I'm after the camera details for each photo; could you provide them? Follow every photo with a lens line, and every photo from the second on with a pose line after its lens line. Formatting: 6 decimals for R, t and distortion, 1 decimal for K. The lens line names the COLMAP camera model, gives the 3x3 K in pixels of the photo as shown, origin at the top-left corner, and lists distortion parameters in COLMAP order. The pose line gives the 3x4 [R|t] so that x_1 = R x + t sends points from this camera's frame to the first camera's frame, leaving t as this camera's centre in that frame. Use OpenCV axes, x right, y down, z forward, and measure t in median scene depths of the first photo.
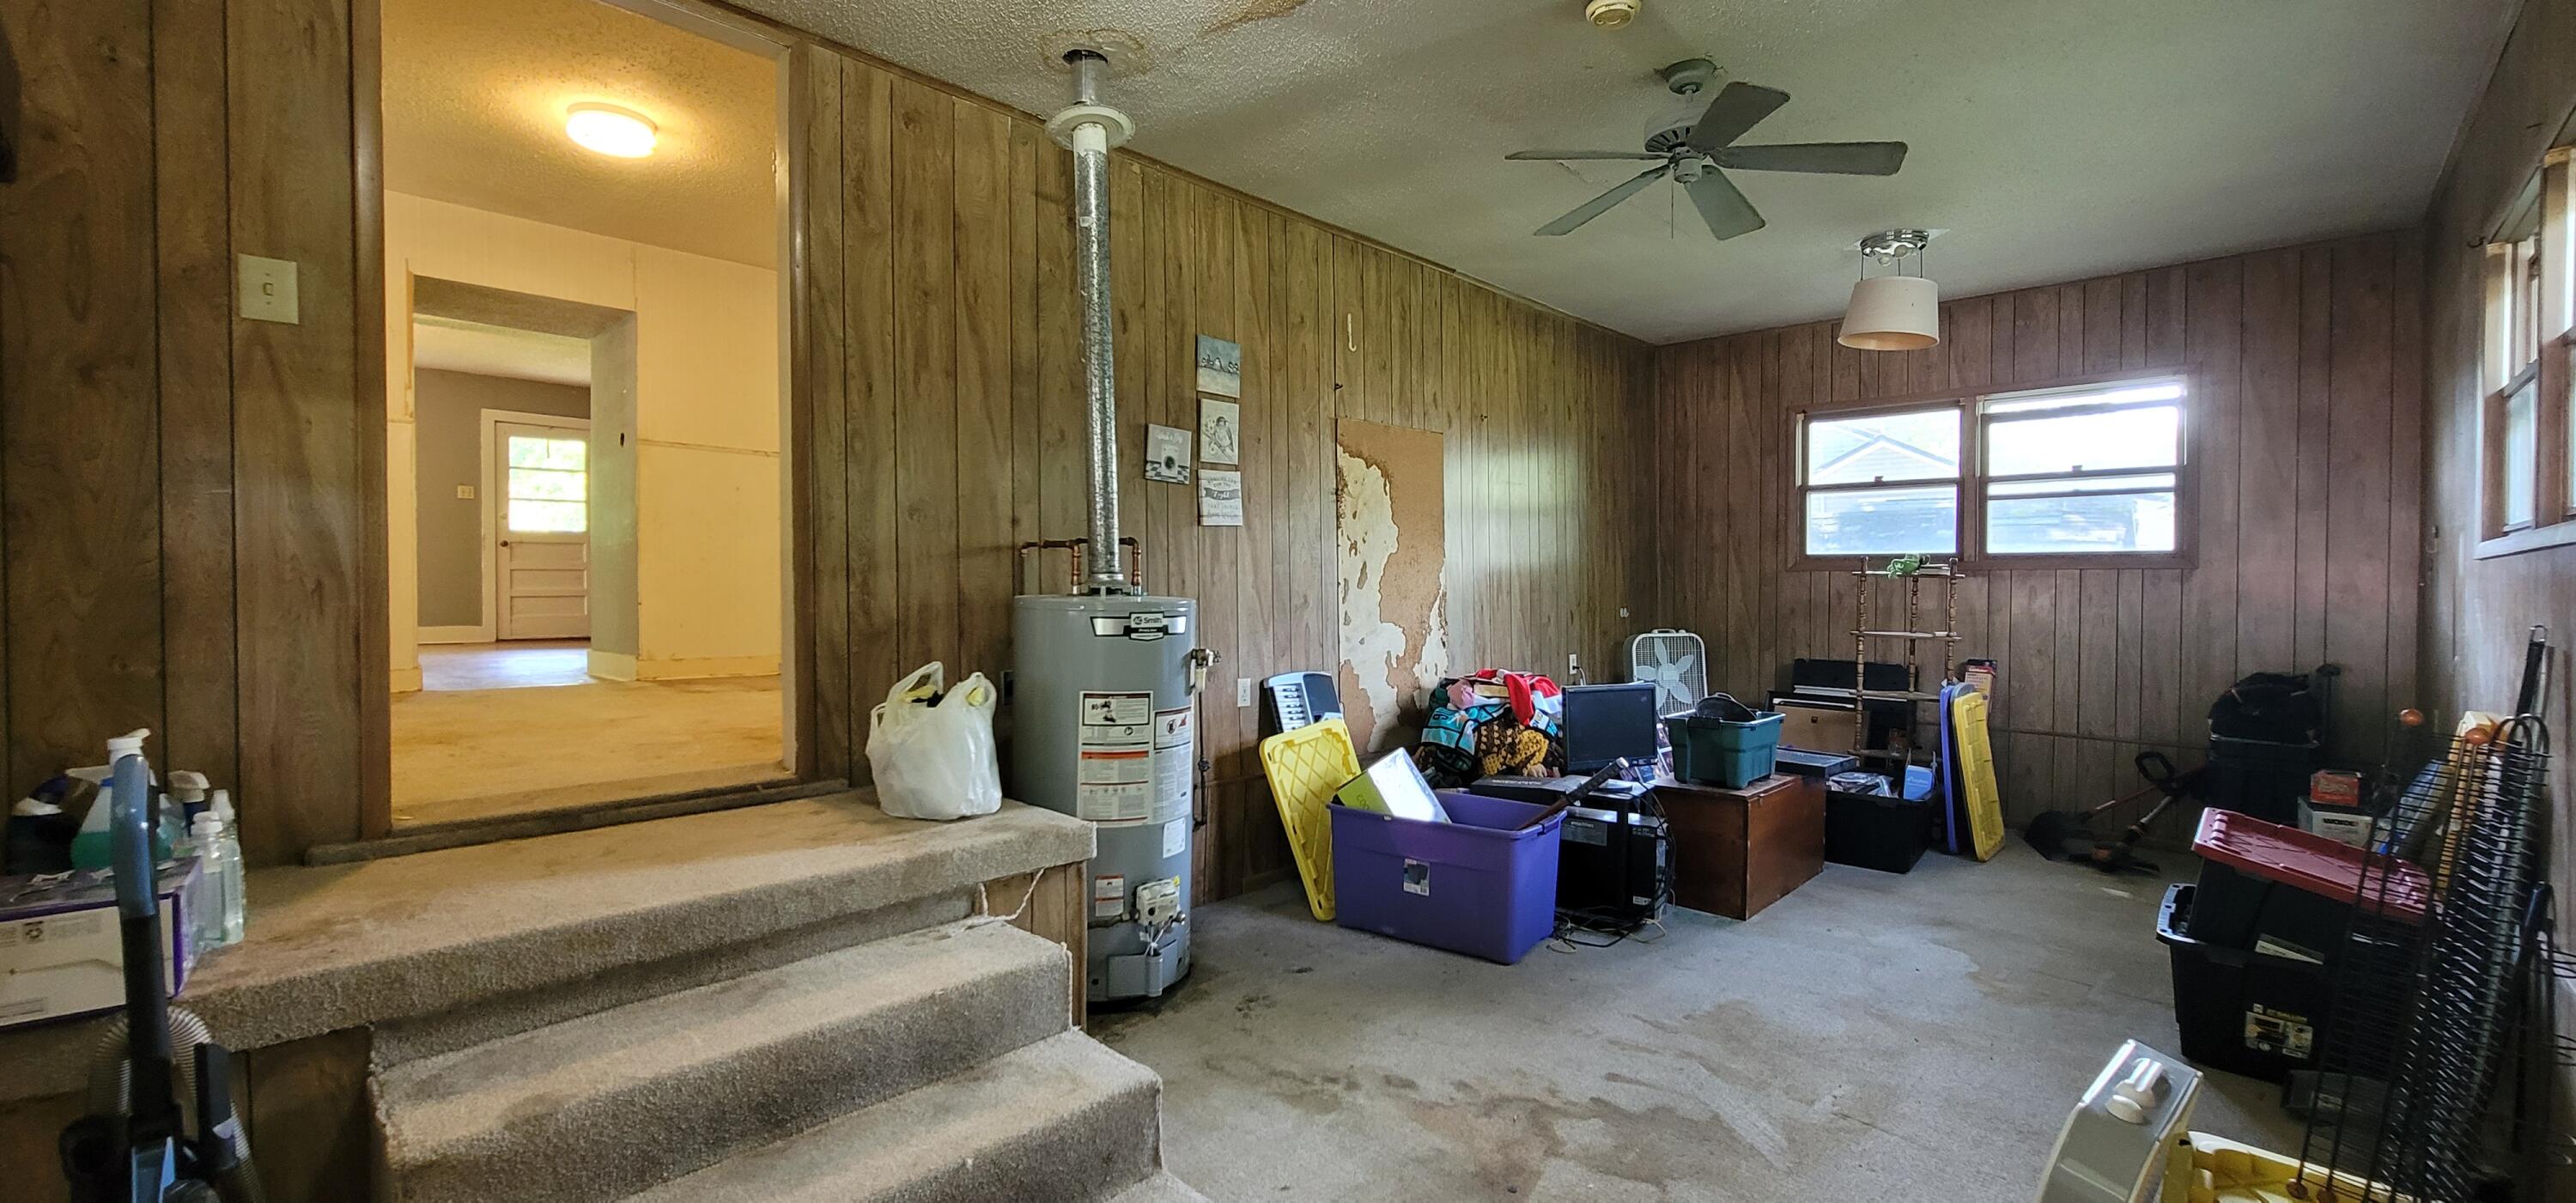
lens RADIAL K [[1048.9, 0, 1294.0], [0, 1048.9, 600.3], [0, 0, 1]] dist [-0.008682, 0.002989]
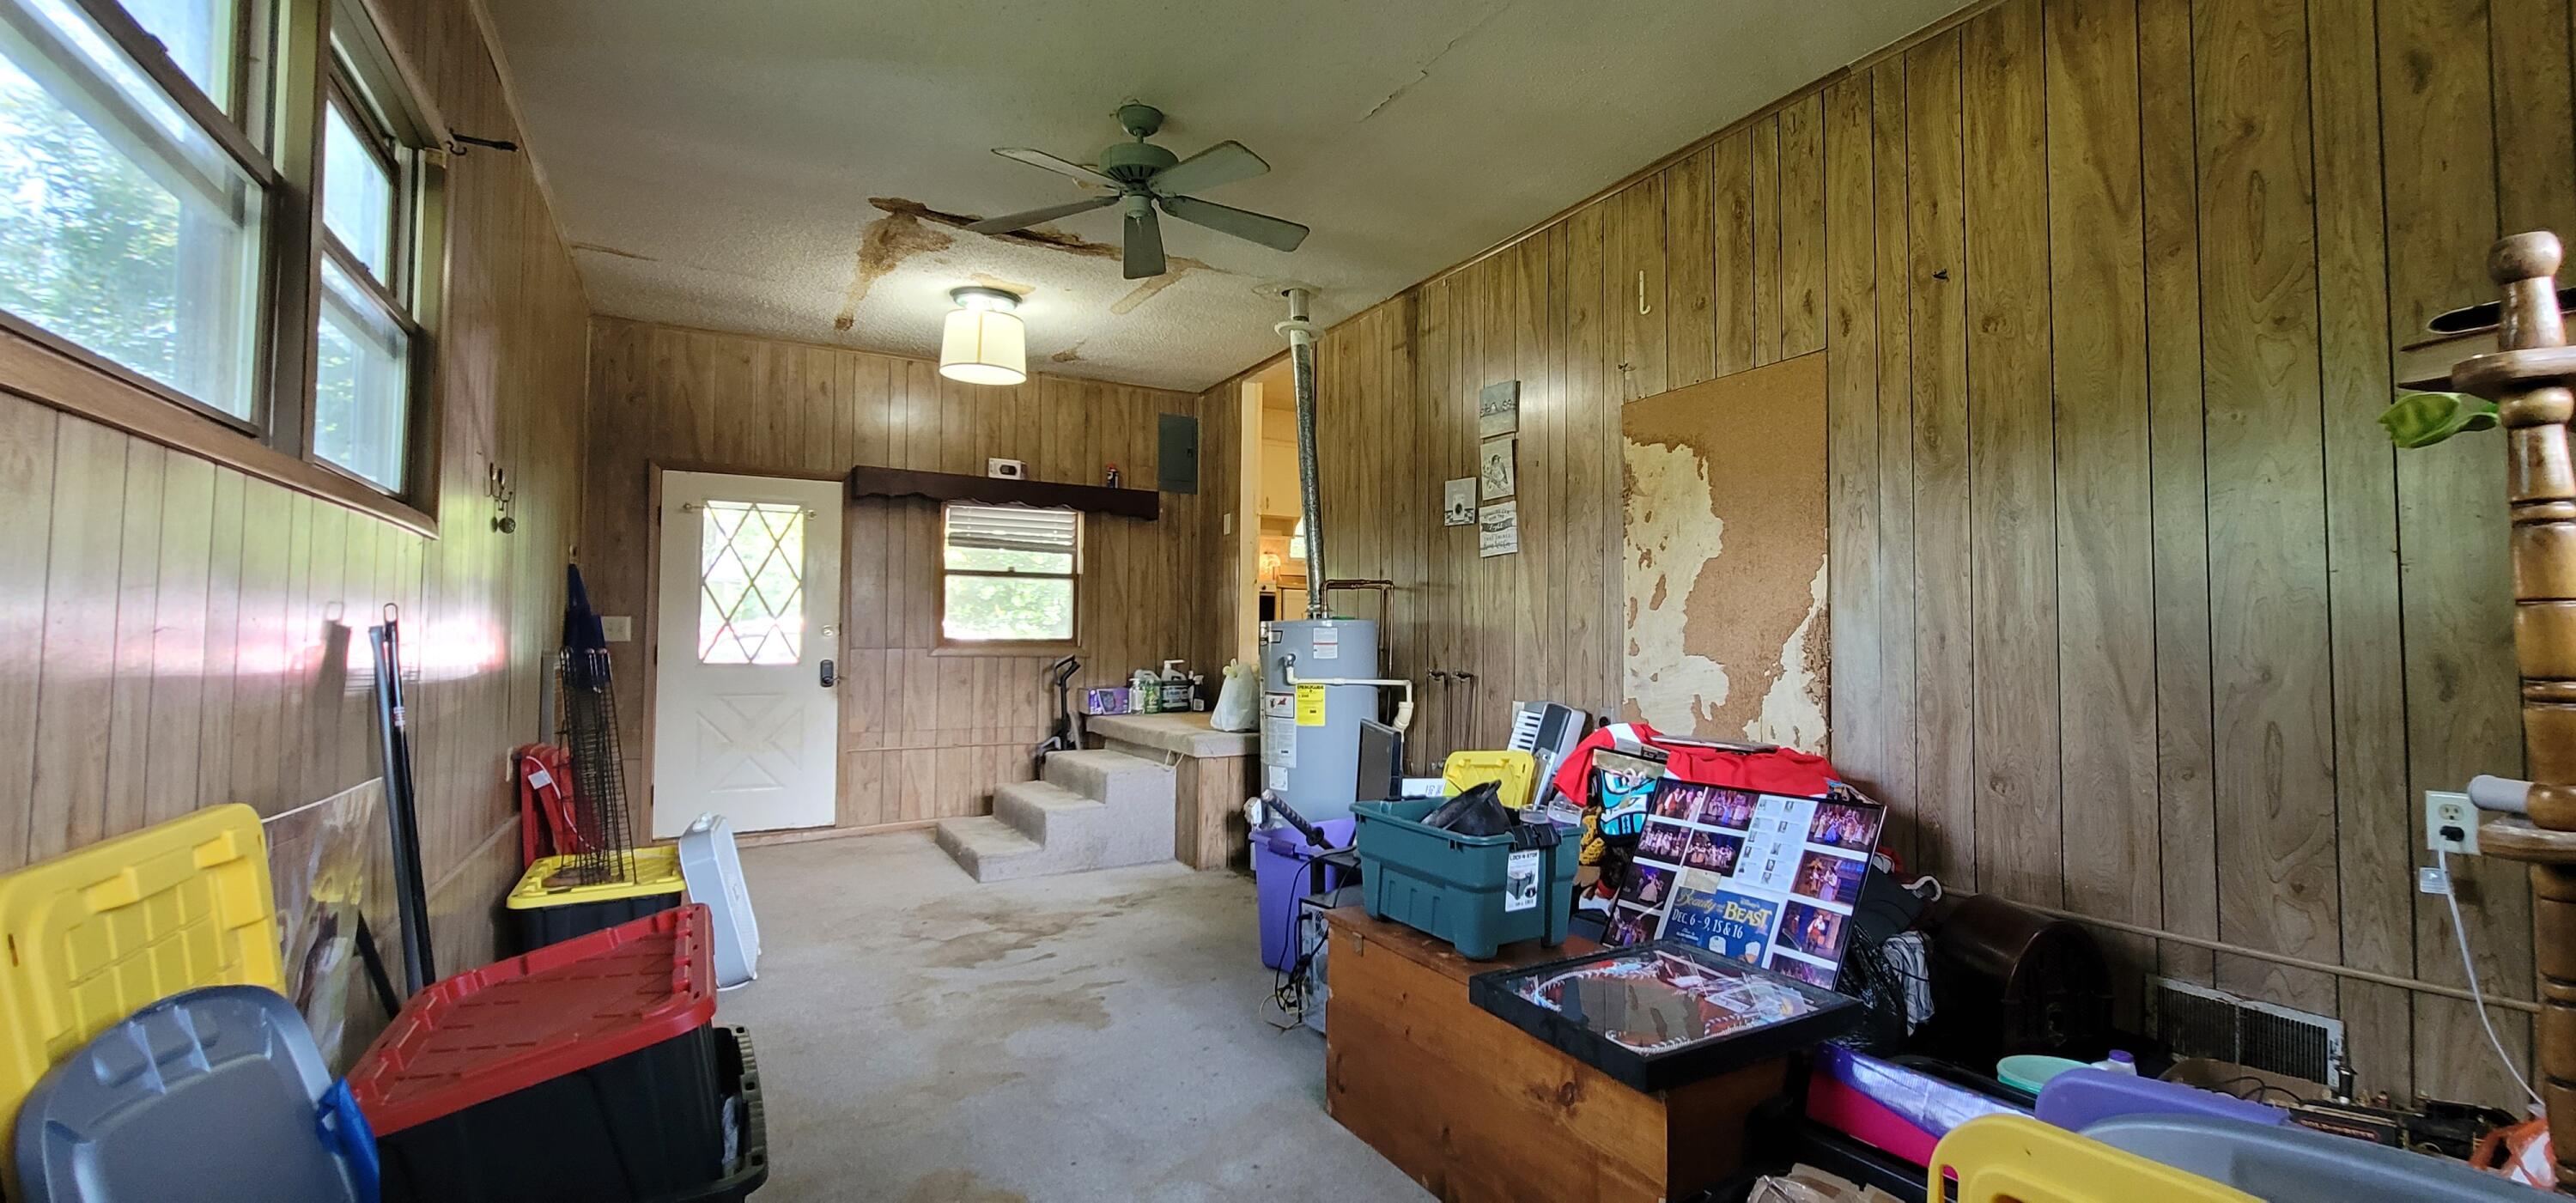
lens RADIAL K [[1022.9, 0, 1283.1], [0, 1022.9, 597.7], [0, 0, 1]] dist [-0.009940, 0.000011]
pose [[-0.296752, -0.045838, -0.953854, 0.926845], [-0.024721, 0.998881, -0.040311, 0.018650], [0.954635, 0.011618, -0.297553, 1.029464]]
